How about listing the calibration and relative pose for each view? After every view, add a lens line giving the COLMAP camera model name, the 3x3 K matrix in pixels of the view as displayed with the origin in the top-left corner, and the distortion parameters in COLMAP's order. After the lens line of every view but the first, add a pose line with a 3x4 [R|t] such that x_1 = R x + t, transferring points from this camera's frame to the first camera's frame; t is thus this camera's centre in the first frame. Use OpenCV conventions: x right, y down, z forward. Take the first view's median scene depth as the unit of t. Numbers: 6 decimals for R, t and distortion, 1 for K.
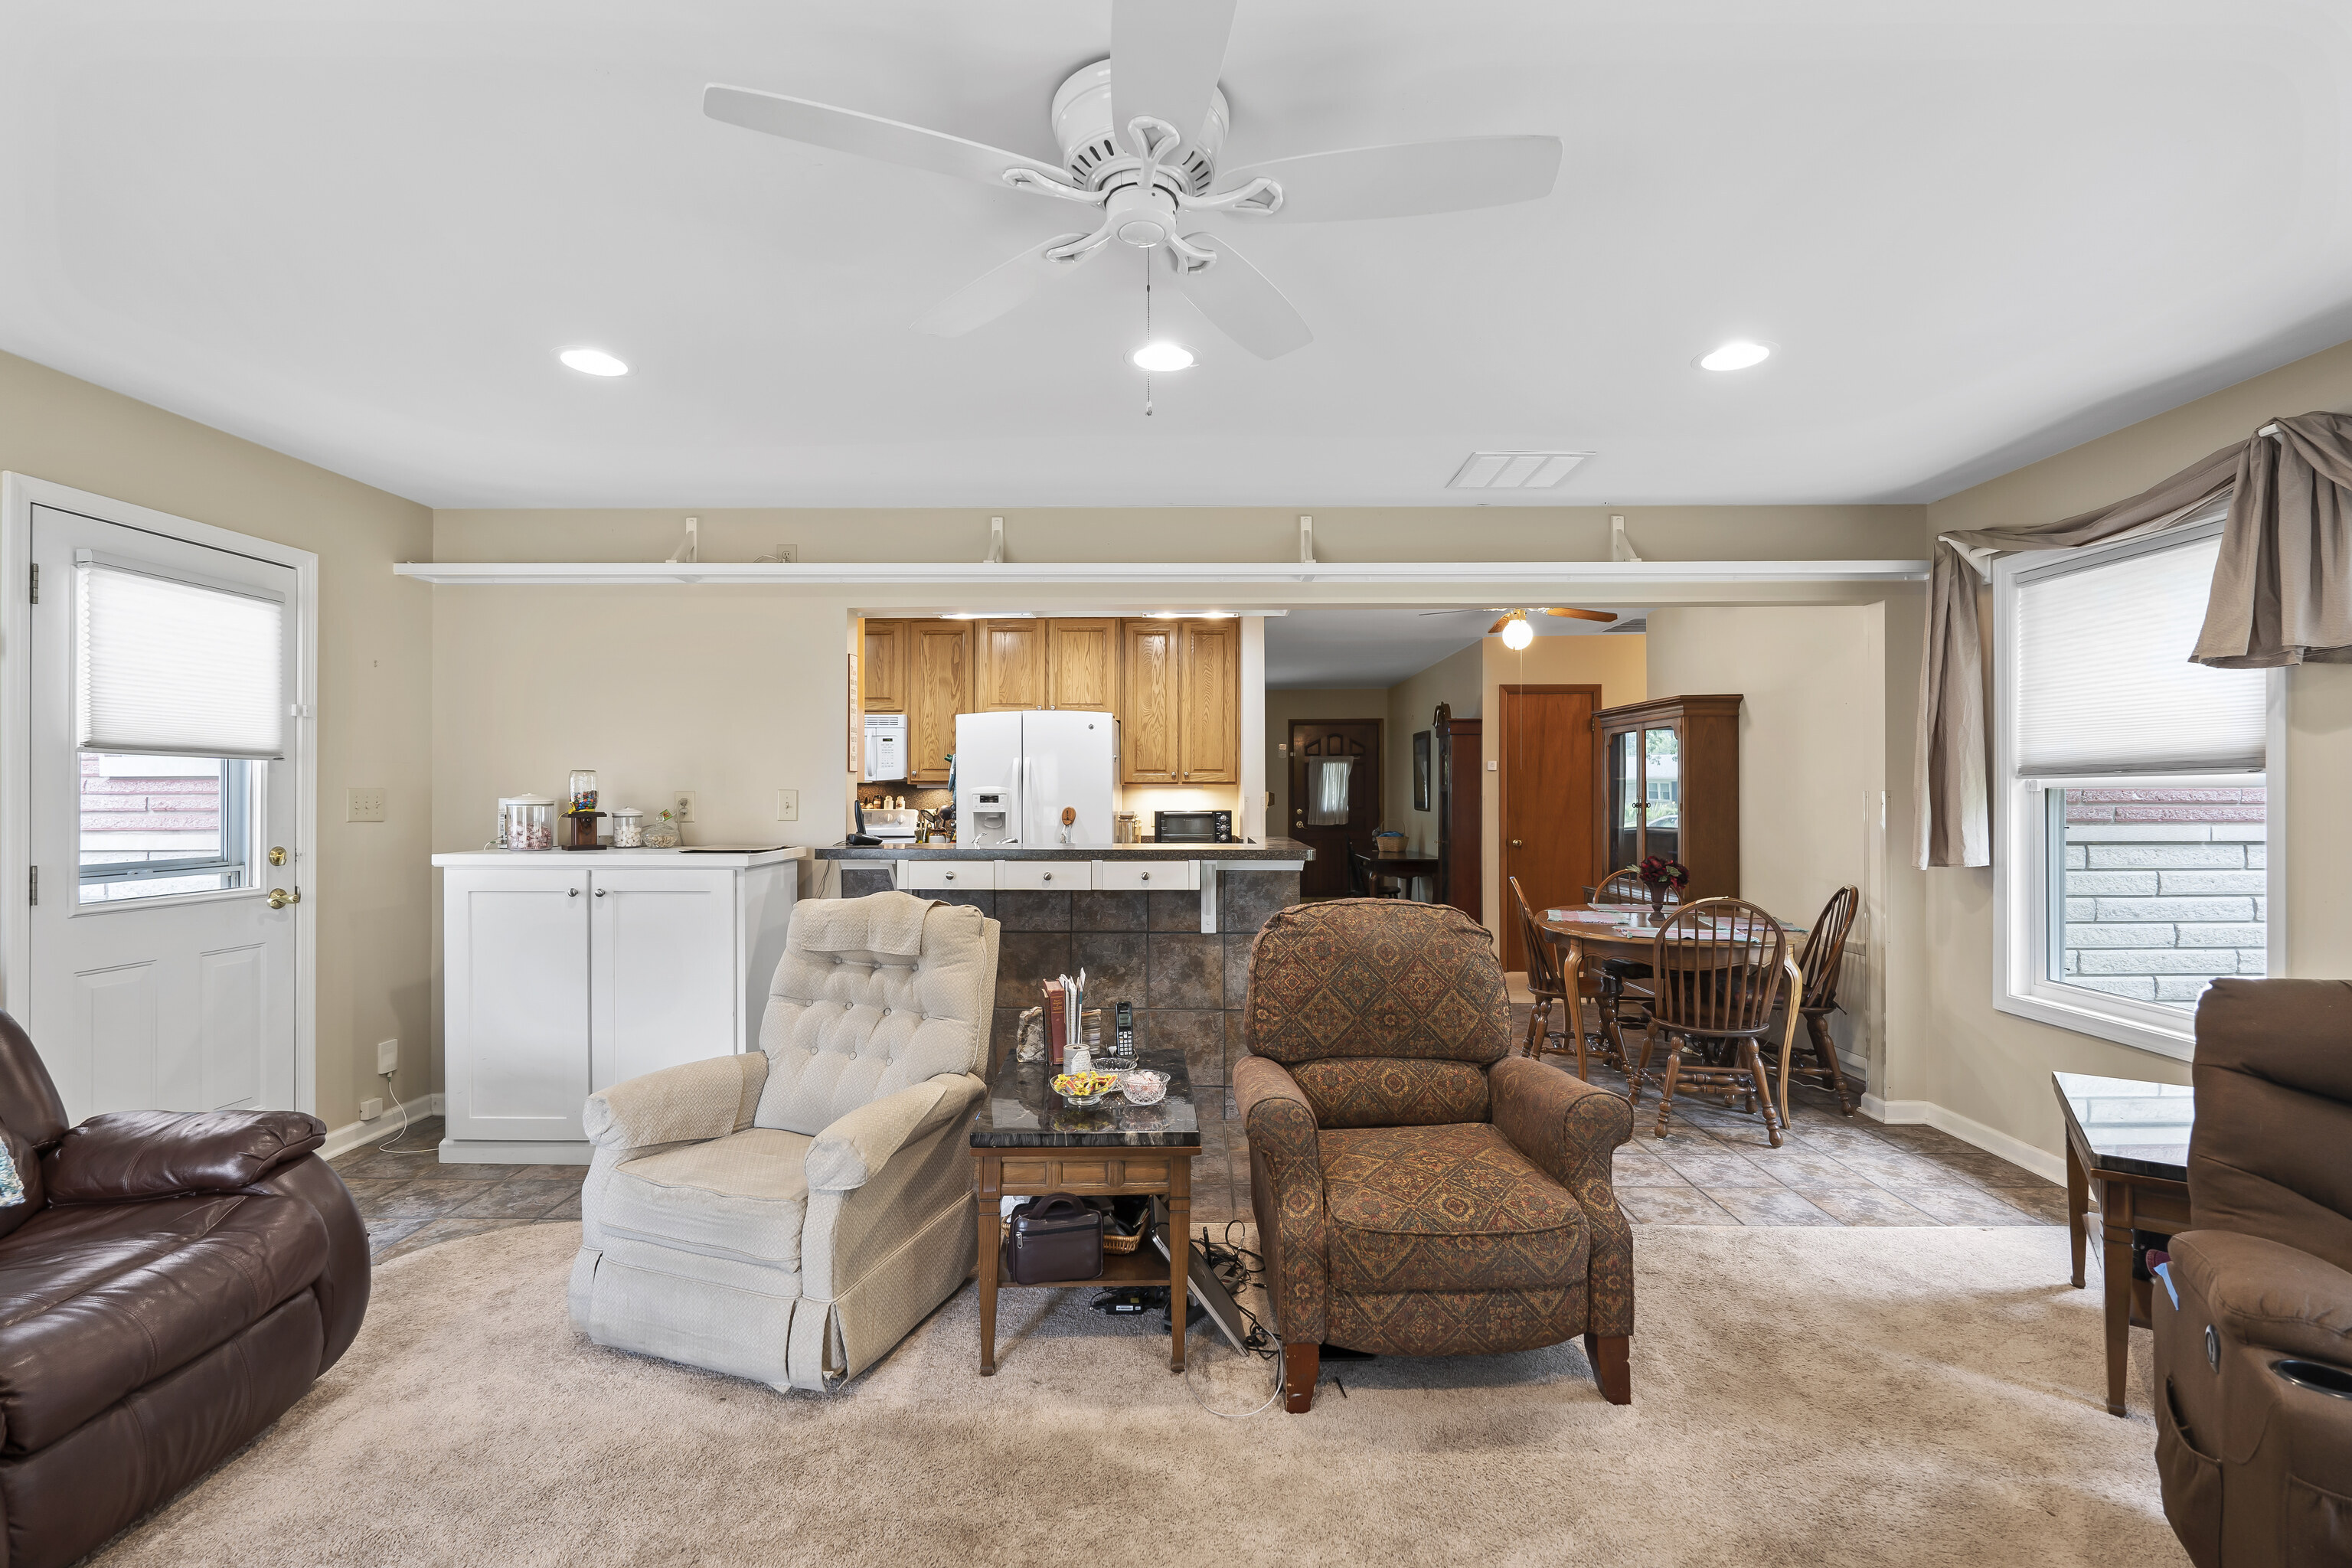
lens RADIAL K [[1052.8, 0, 1178.0], [0, 1052.8, 789.8], [0, 0, 1]] dist [-0.006796, 0.001117]
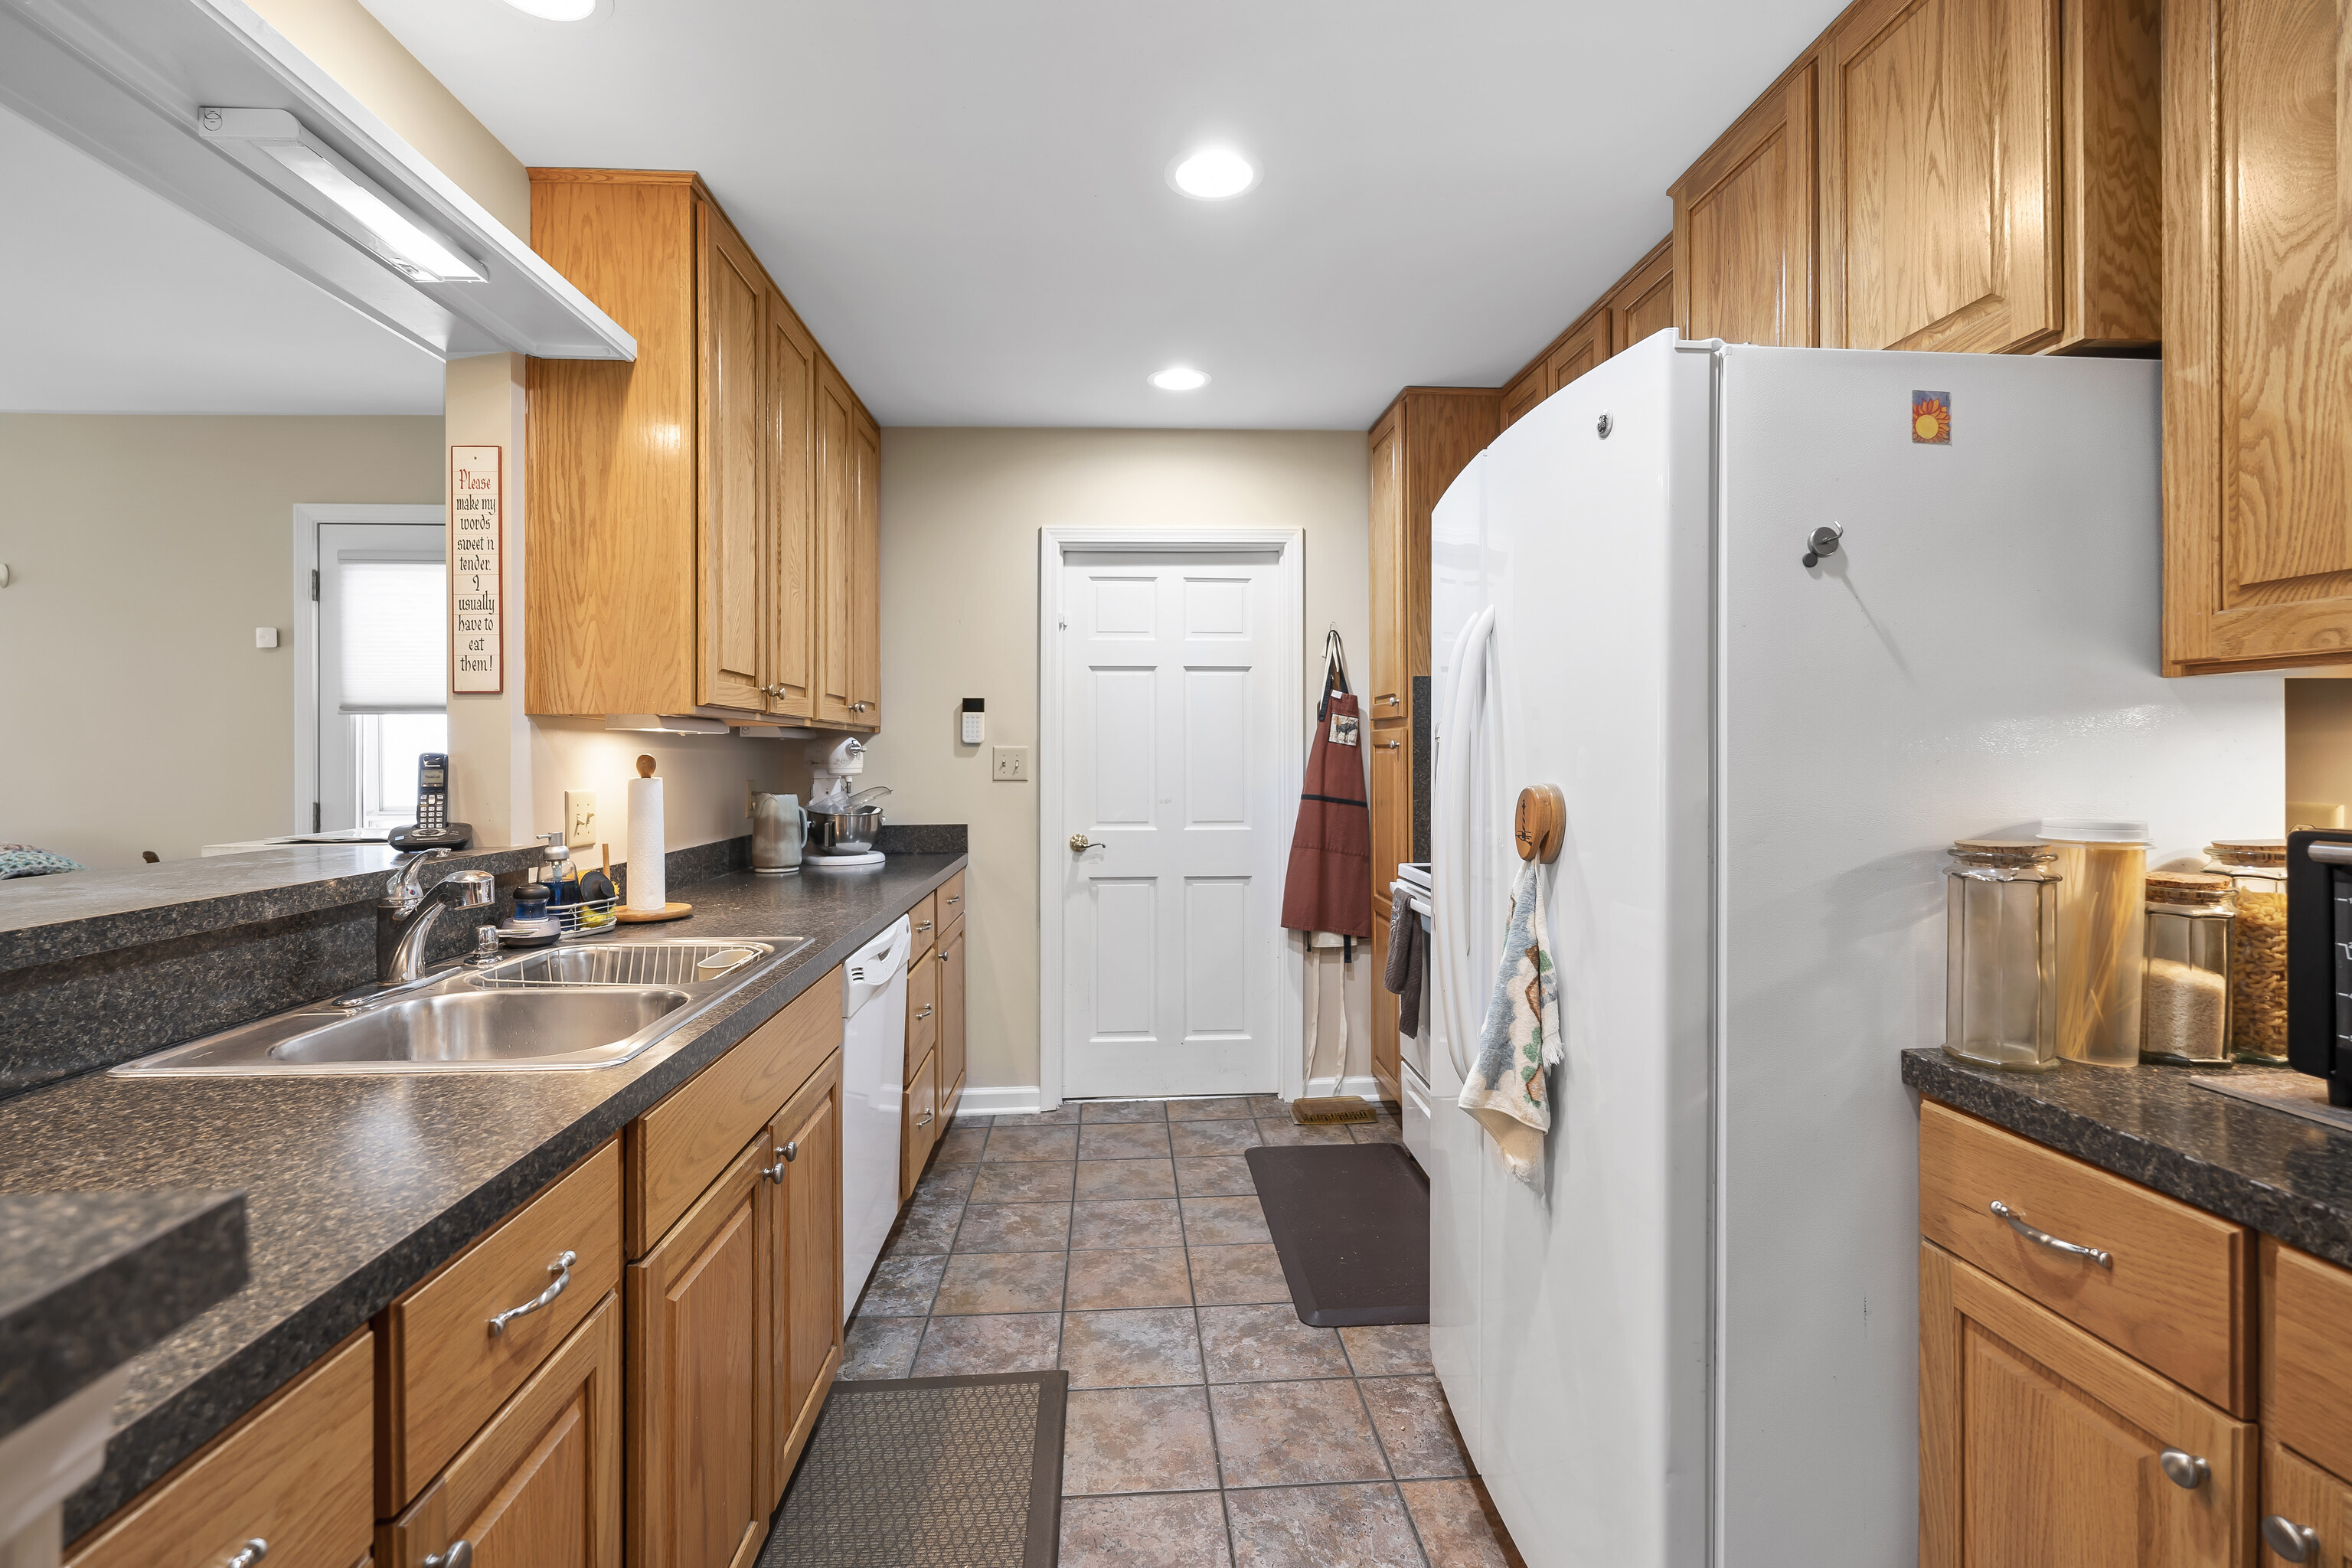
lens RADIAL K [[1052.8, 0, 1183.1], [0, 1052.8, 758.5], [0, 0, 1]] dist [-0.006796, 0.001117]
pose [[0.084600, 0.004460, -0.996405, 0.222984], [0.006564, 0.999966, 0.005033, 0.013000], [0.996393, -0.006967, 0.084568, 1.558210]]
